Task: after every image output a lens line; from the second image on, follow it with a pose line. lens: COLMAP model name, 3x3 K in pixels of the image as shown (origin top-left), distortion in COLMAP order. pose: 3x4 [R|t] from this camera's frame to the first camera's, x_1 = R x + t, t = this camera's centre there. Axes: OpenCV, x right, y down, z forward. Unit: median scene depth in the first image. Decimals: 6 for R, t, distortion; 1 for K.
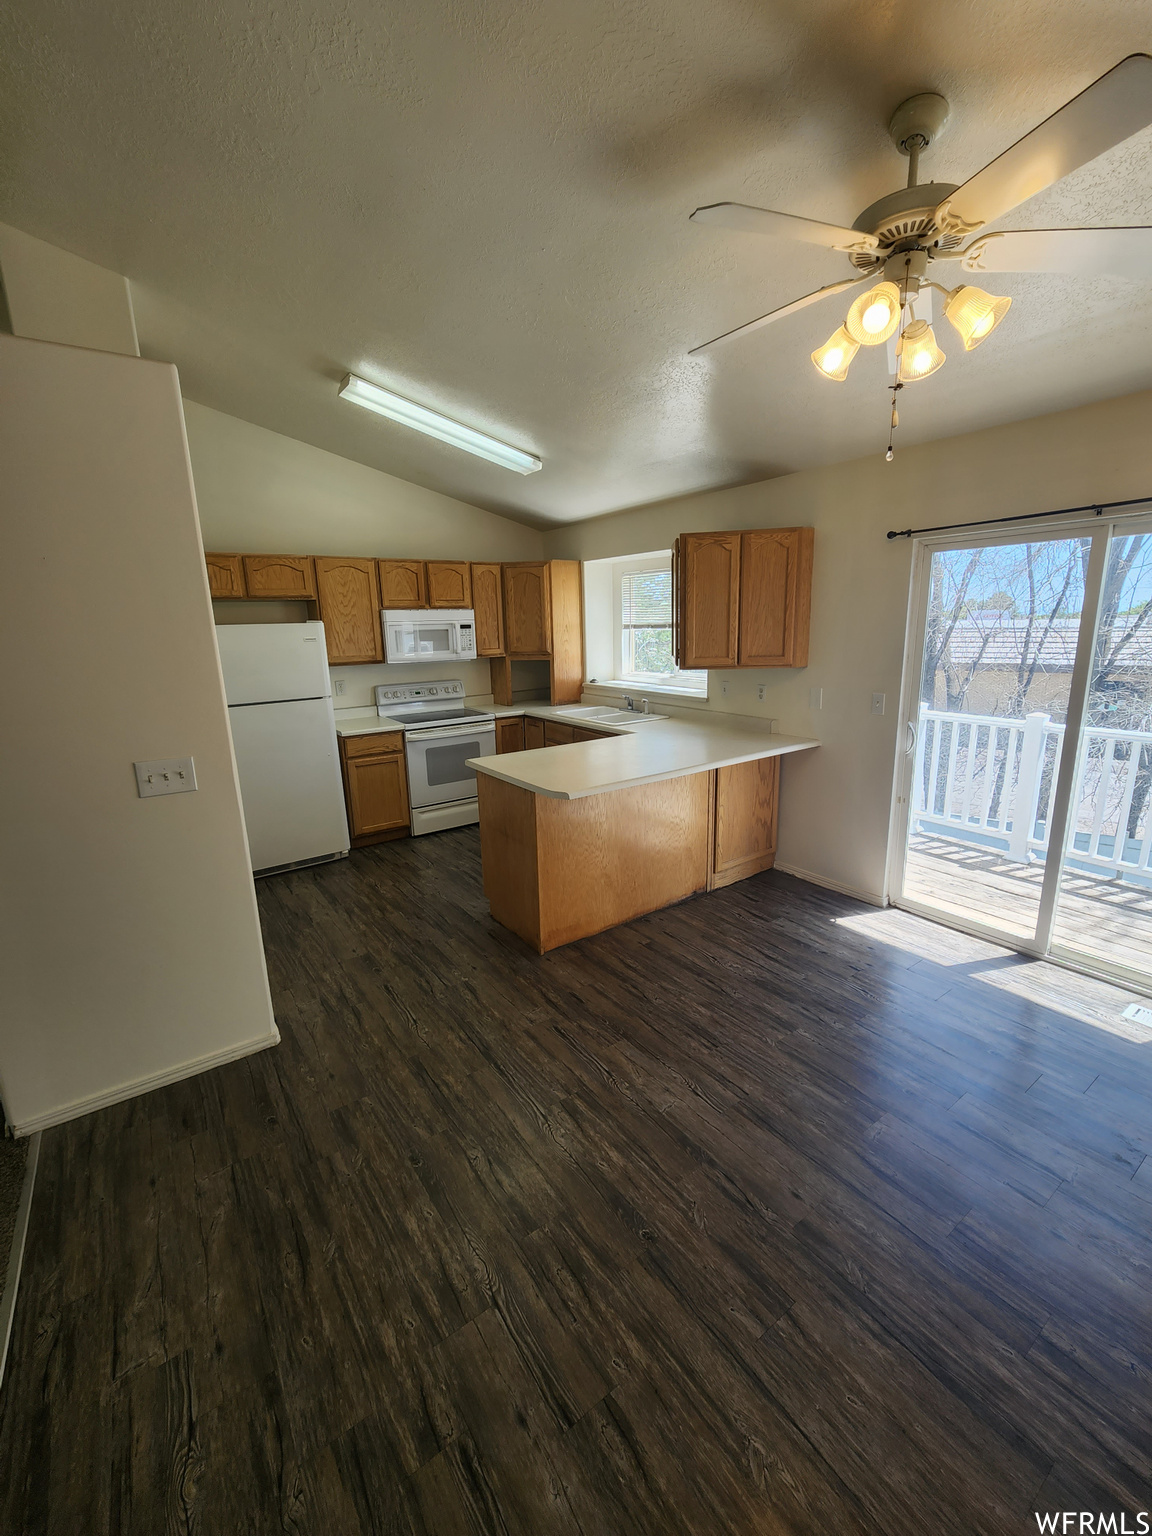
lens RADIAL K [[632.4, 0, 578.7], [0, 632.4, 771.9], [0, 0, 1]] dist [-0.007174, 0.002043]
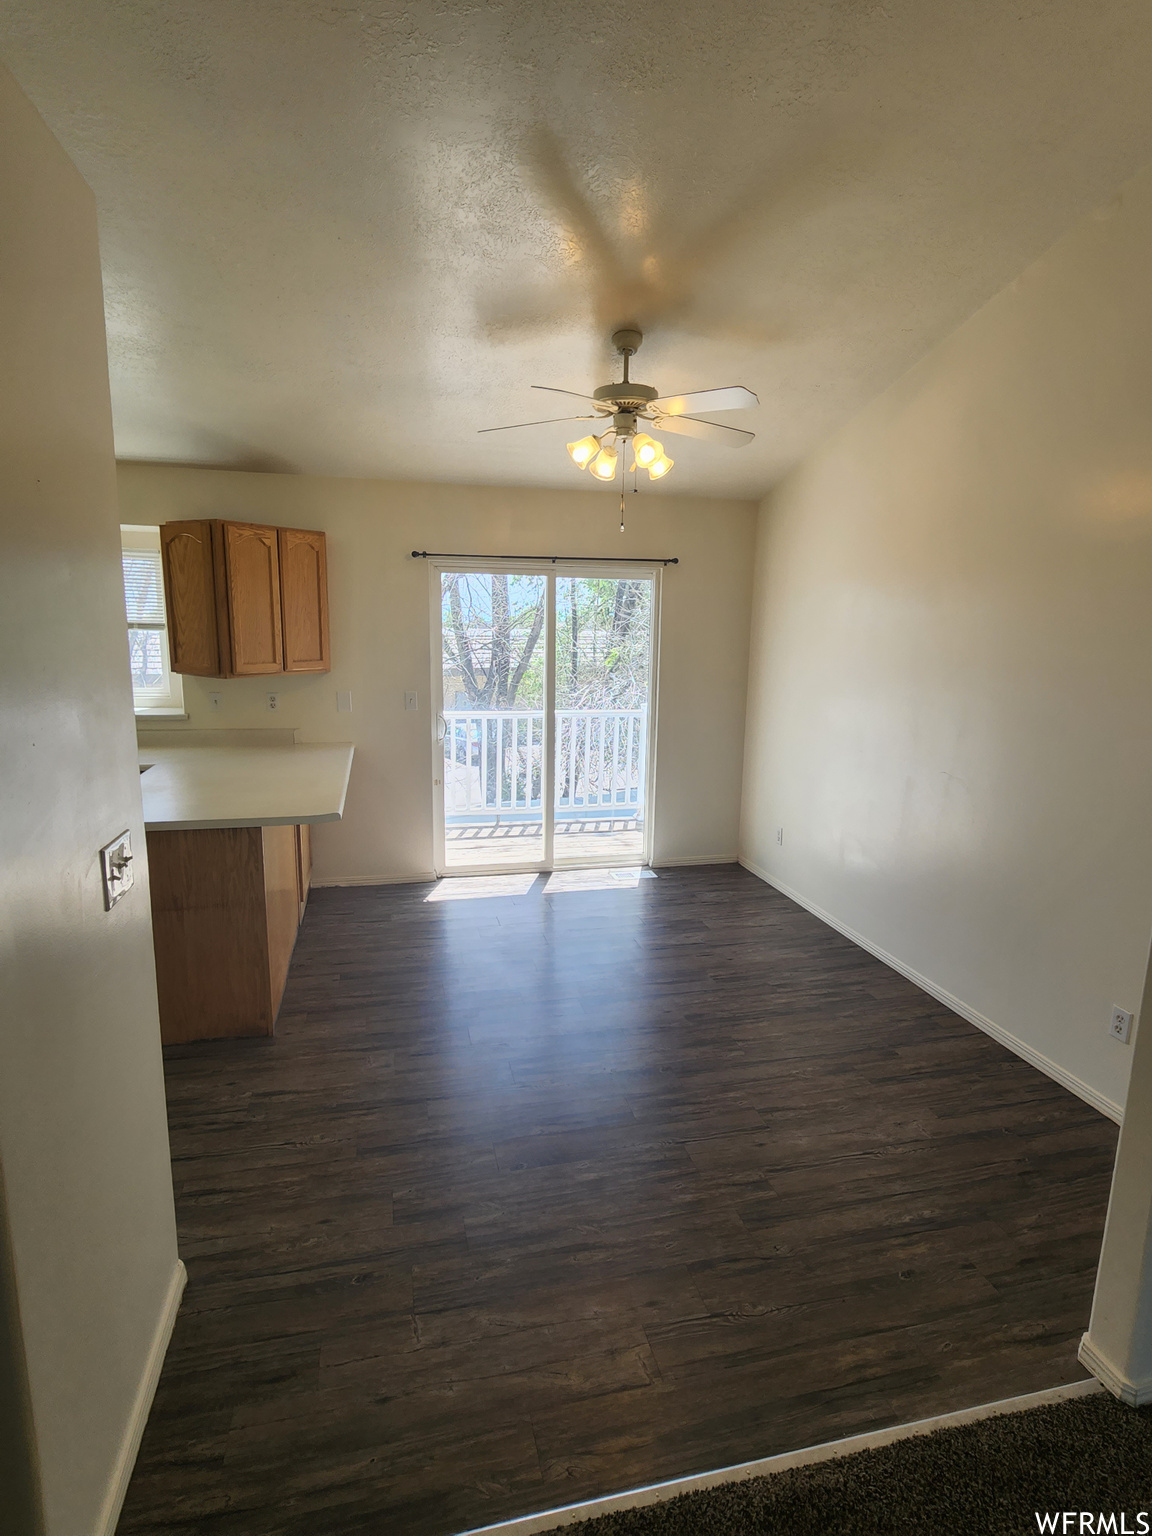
lens RADIAL K [[812.4, 0, 577.1], [0, 812.4, 765.1], [0, 0, 1]] dist [-0.005650, -0.001703]
pose [[0.364271, -0.129924, 0.922186, -1.035021], [0.189778, 0.979799, 0.063077, -0.042181], [-0.911752, 0.152033, 0.381569, 0.274009]]
